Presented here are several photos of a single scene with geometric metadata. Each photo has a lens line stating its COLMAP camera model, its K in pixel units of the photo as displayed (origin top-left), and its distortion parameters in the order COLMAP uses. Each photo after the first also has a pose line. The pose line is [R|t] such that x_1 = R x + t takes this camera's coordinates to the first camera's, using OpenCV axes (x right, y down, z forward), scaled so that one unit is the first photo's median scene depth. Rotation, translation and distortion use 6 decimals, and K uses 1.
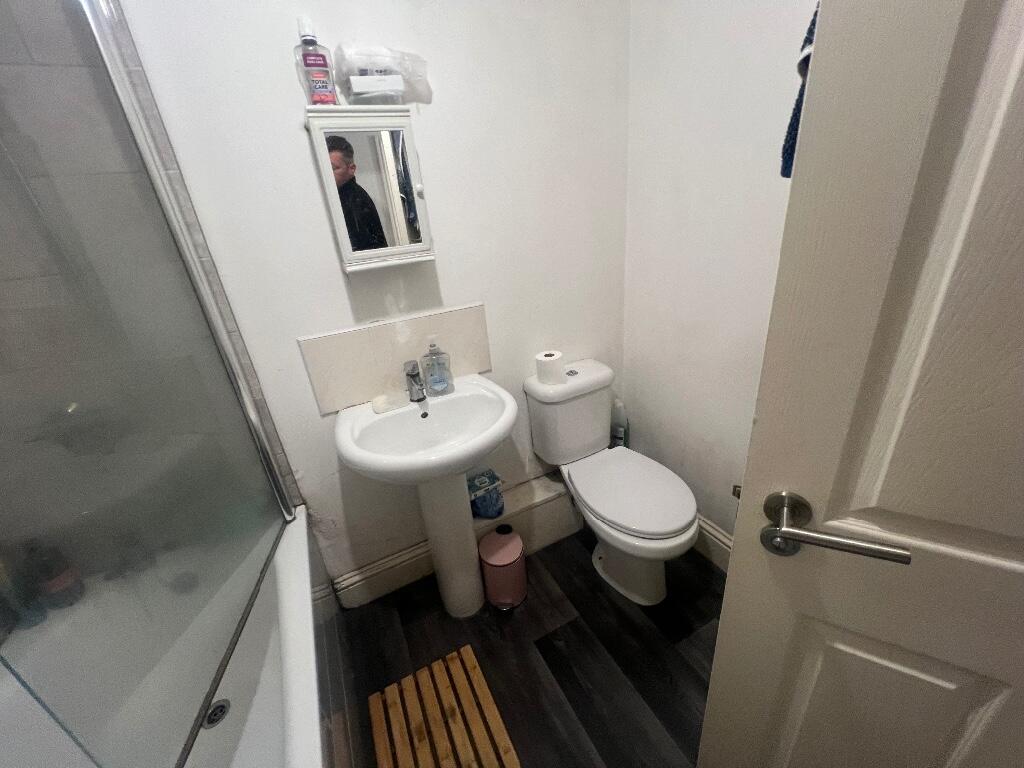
lens RADIAL K [[408.1, 0, 509.5], [0, 408.1, 386.5], [0, 0, 1]] dist [0.000999, 0.000618]
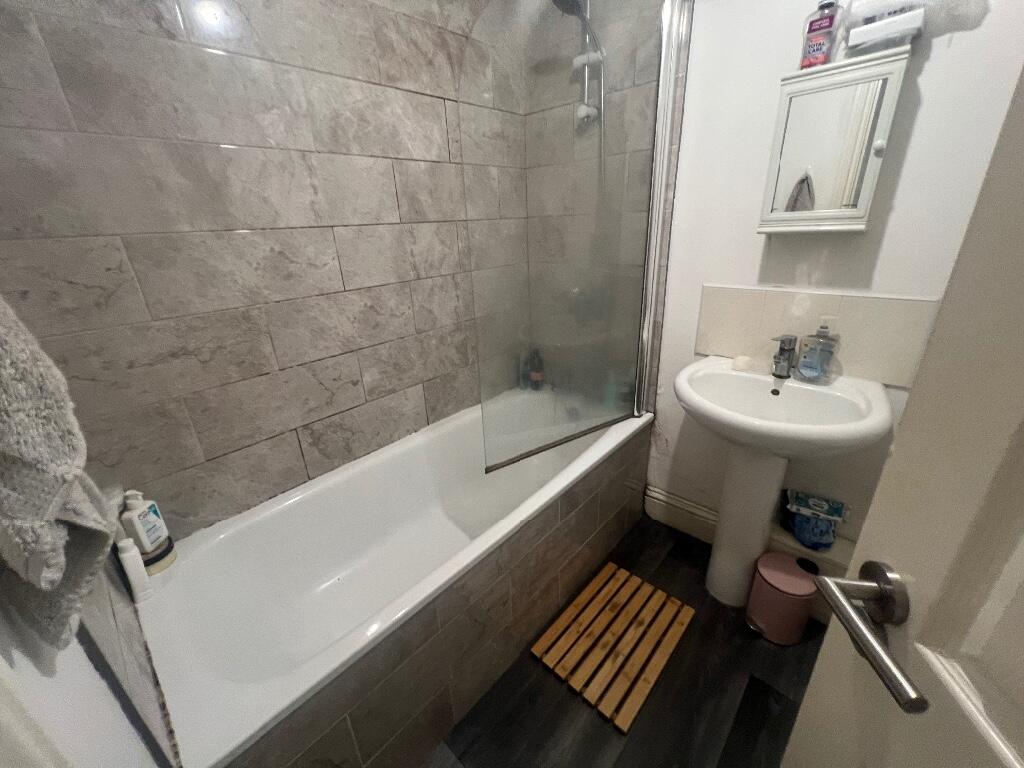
lens RADIAL K [[408.1, 0, 509.1], [0, 408.1, 384.9], [0, 0, 1]] dist [0.000999, 0.000618]
pose [[0.361181, 0.428292, -0.828320, 0.359196], [-0.365681, 0.882185, 0.296692, -0.001560], [0.857803, 0.195742, 0.475247, 0.001604]]
